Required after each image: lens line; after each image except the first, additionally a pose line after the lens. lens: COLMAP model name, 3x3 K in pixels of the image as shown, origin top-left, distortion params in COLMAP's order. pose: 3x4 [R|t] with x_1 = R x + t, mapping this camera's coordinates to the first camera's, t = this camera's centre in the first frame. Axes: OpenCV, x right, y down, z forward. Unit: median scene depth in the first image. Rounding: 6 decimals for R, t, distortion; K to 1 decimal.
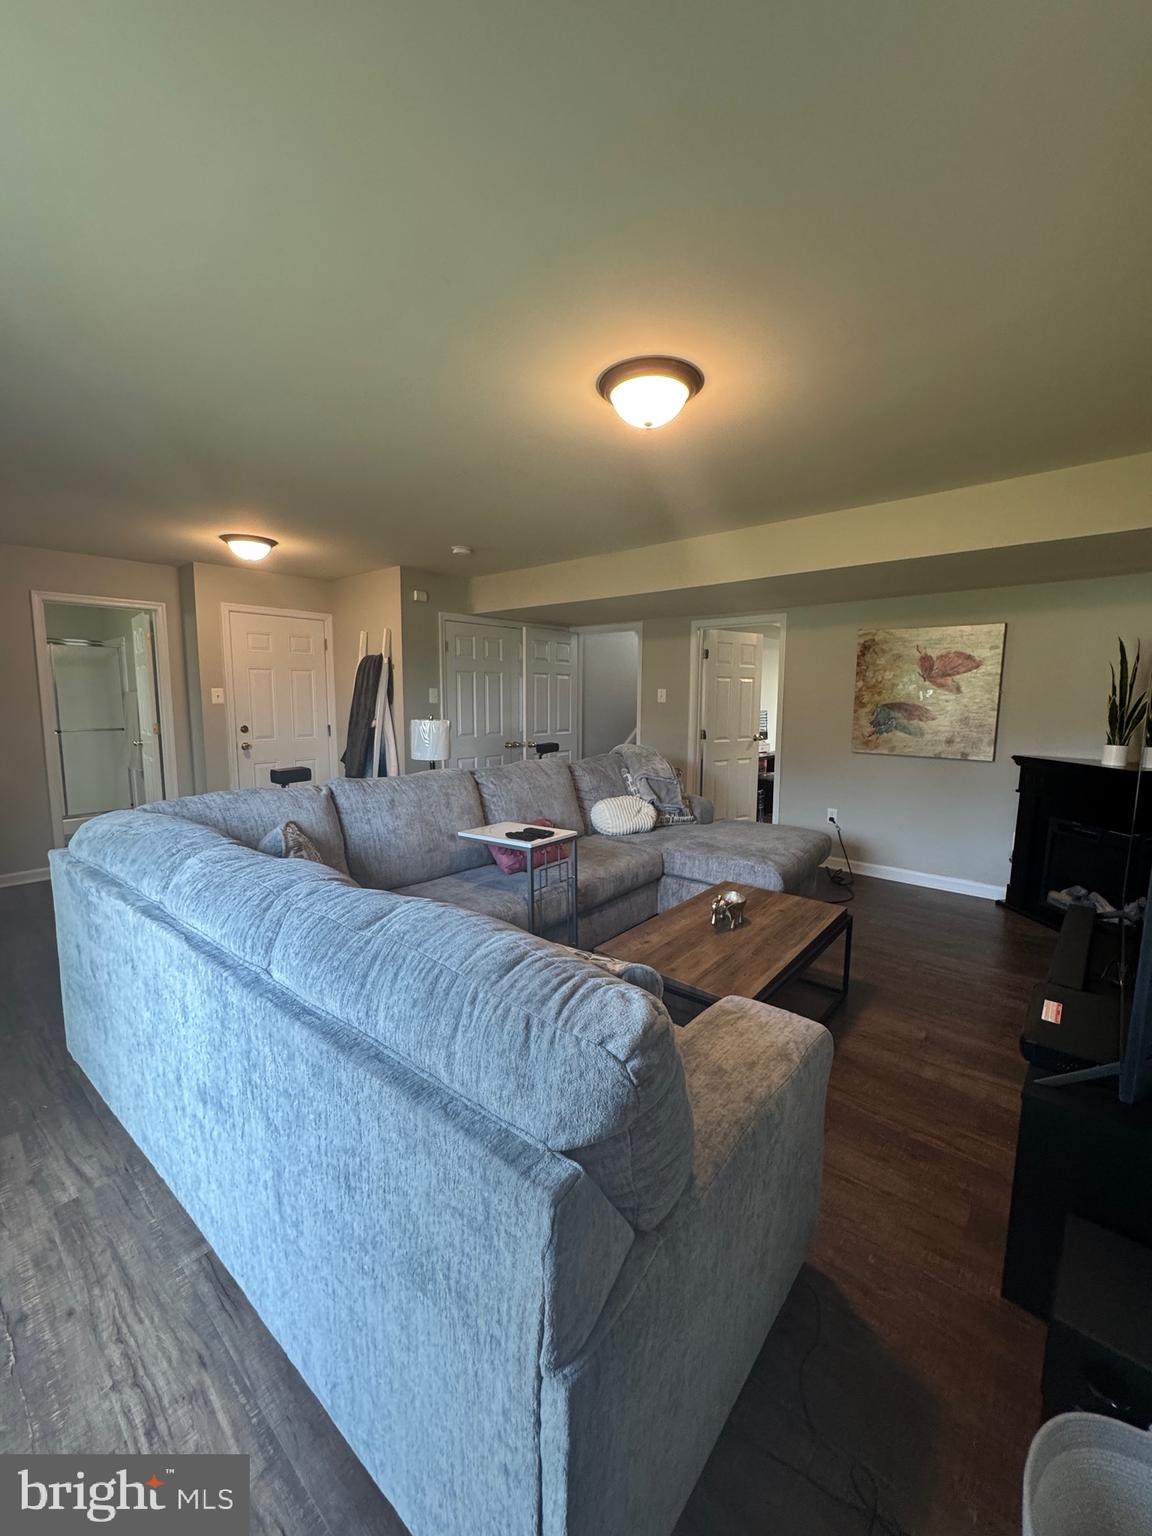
lens RADIAL K [[609.9, 0, 574.4], [0, 609.9, 765.4], [0, 0, 1]] dist [-0.003075, -0.000012]
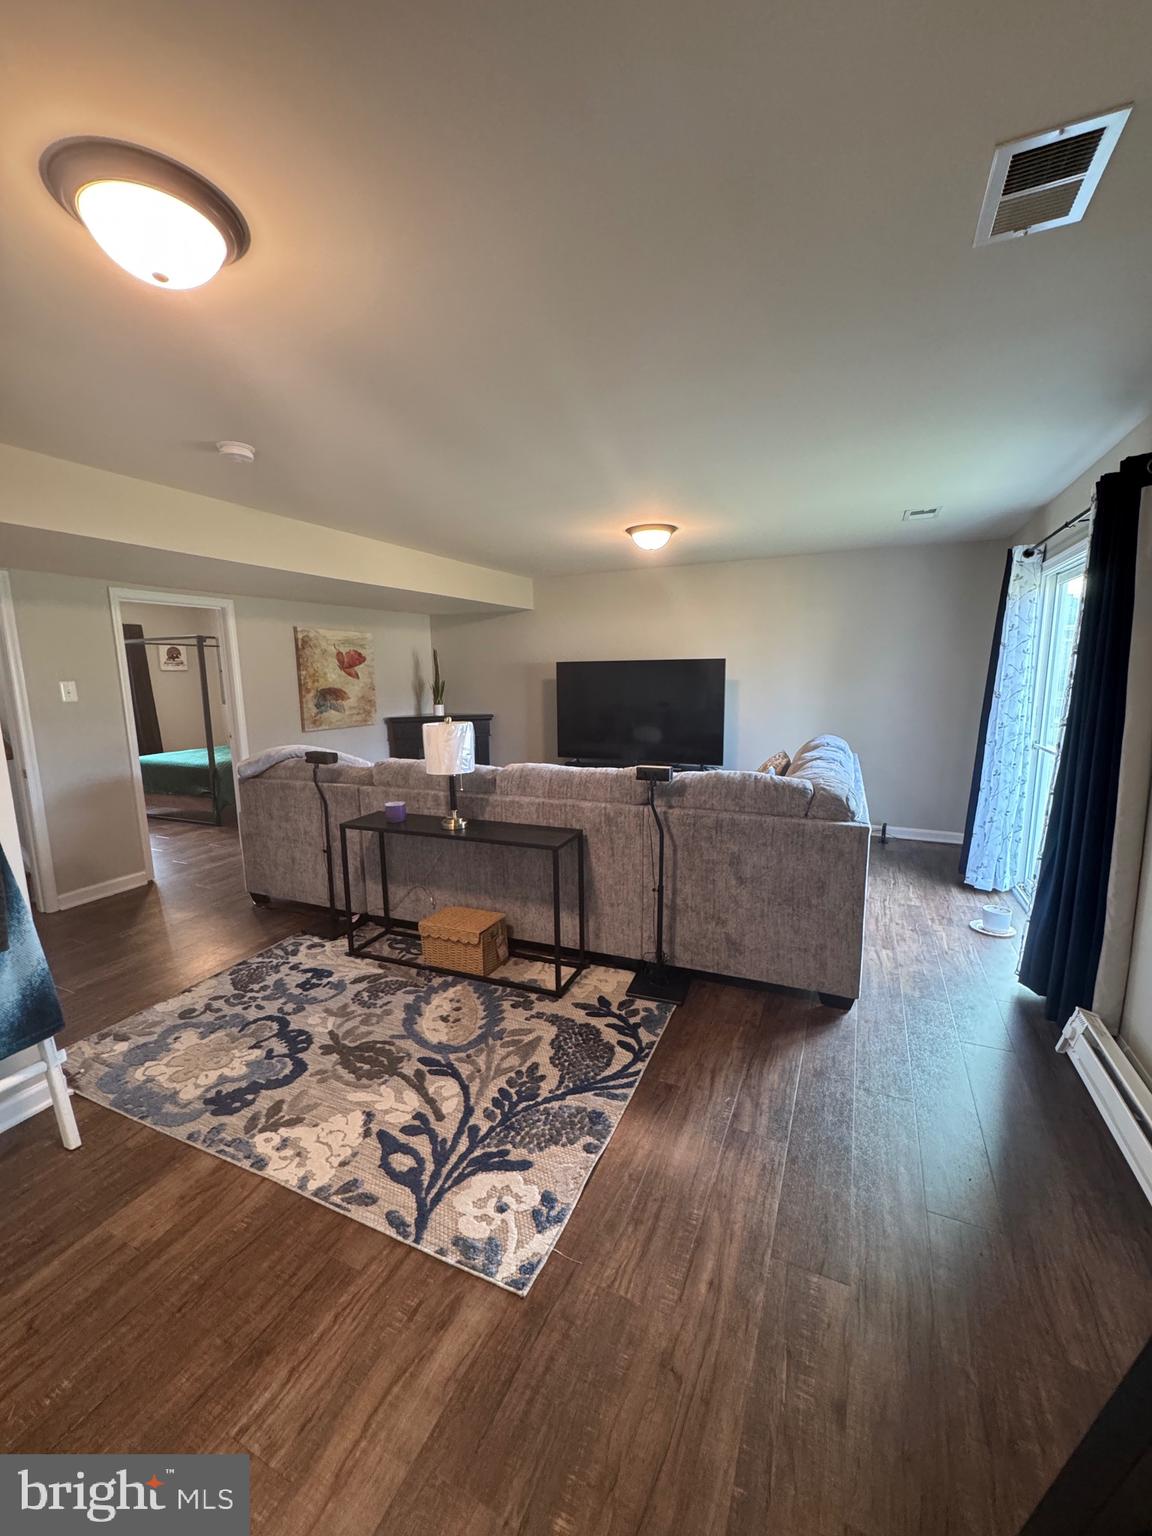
lens RADIAL K [[609.9, 0, 574.2], [0, 609.9, 768.3], [0, 0, 1]] dist [-0.003075, -0.000012]
pose [[-0.269748, -0.149696, 0.951224, -0.883314], [0.129621, 0.973207, 0.189913, -0.119190], [-0.954167, 0.174527, -0.243116, 0.884964]]
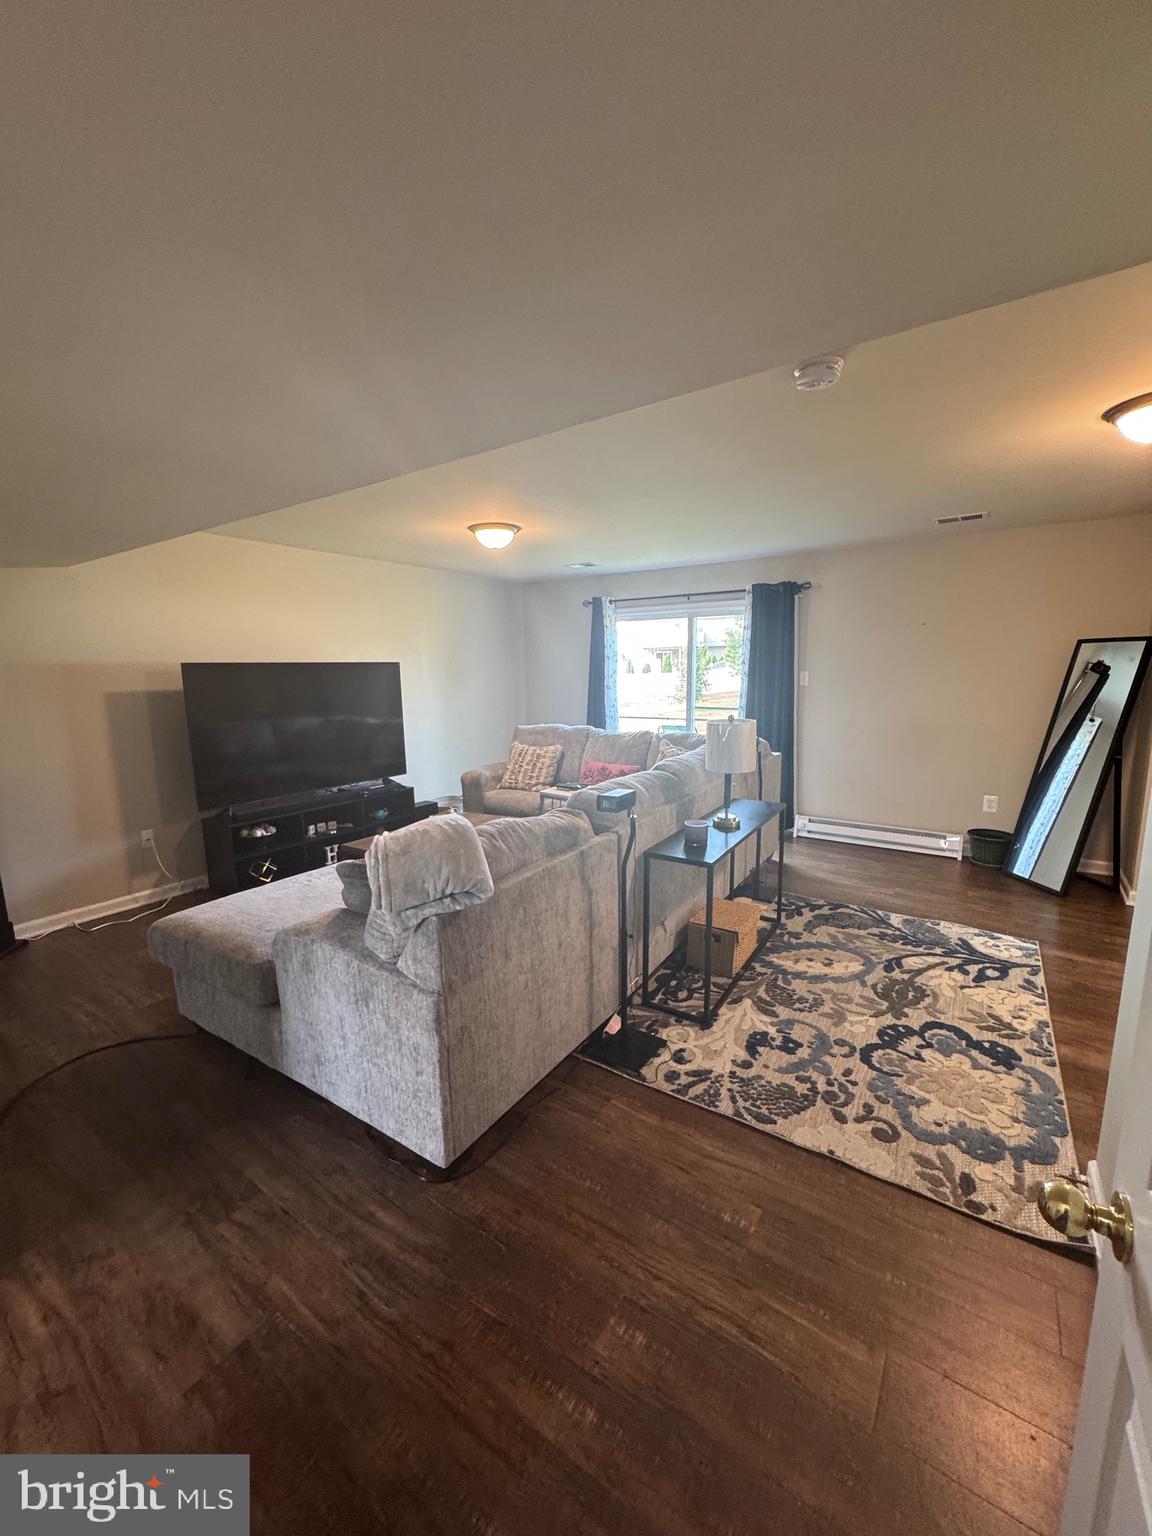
lens RADIAL K [[609.9, 0, 573.3], [0, 609.9, 769.5], [0, 0, 1]] dist [-0.003075, -0.000012]
pose [[-0.994995, 0.026871, -0.096245, 0.358435], [-0.001599, 0.958760, 0.284213, -0.225679], [0.099913, 0.282944, -0.953918, 1.690824]]
